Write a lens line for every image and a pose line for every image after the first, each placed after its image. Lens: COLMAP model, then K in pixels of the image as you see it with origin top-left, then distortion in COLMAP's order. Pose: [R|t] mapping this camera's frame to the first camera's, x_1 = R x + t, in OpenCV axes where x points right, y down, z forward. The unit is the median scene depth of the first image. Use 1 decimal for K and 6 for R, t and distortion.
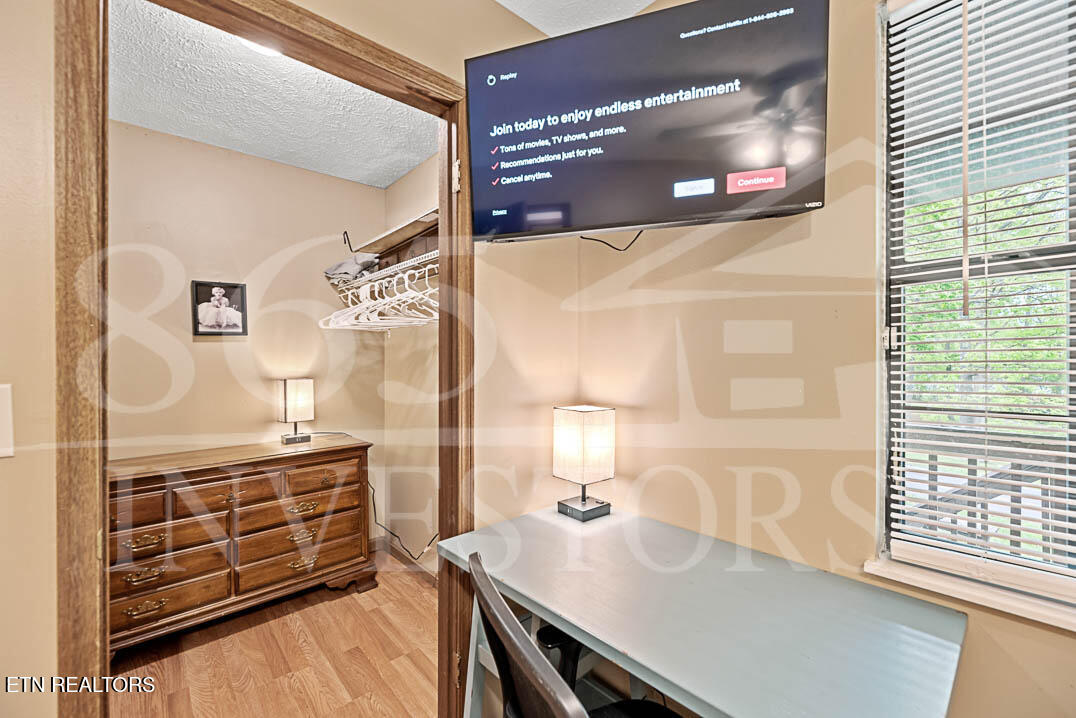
lens RADIAL K [[443.4, 0, 542.6], [0, 443.4, 359.6], [0, 0, 1]] dist [-0.003845, 0.000403]
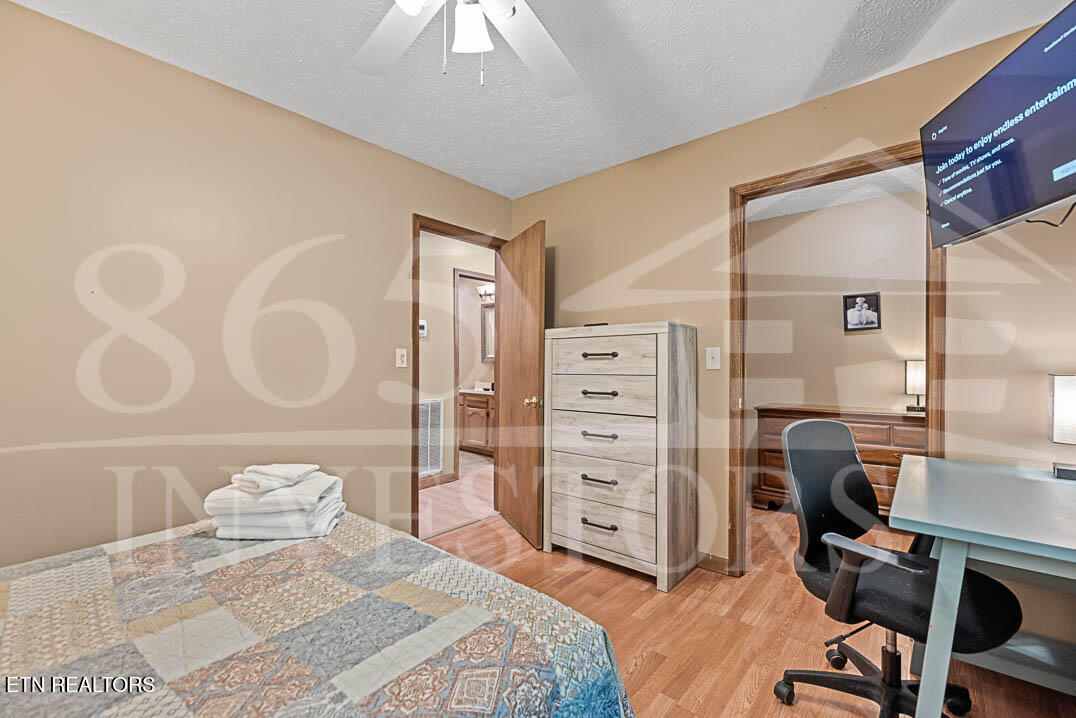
lens RADIAL K [[443.4, 0, 540.2], [0, 443.4, 363.7], [0, 0, 1]] dist [-0.003845, 0.000403]
pose [[0.117378, 0.003575, -0.993081, 1.183320], [0.000404, 0.999993, 0.003648, 0.100451], [0.993087, -0.000829, 0.117376, -0.442220]]
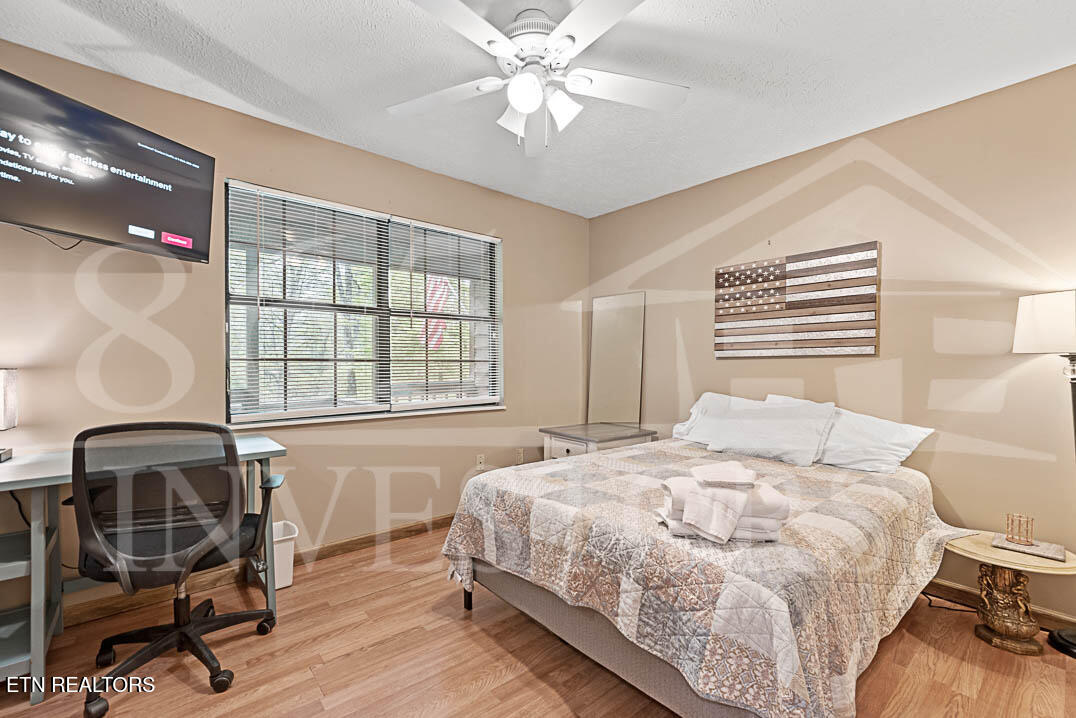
lens RADIAL K [[462.8, 0, 539.4], [0, 462.8, 367.2], [0, 0, 1]] dist [0.003886, 0.000582]
pose [[0.028666, -0.001809, 0.999587, -1.292044], [0.003978, 0.999991, 0.001696, 0.132727], [-0.999581, 0.003928, 0.028673, -0.550822]]
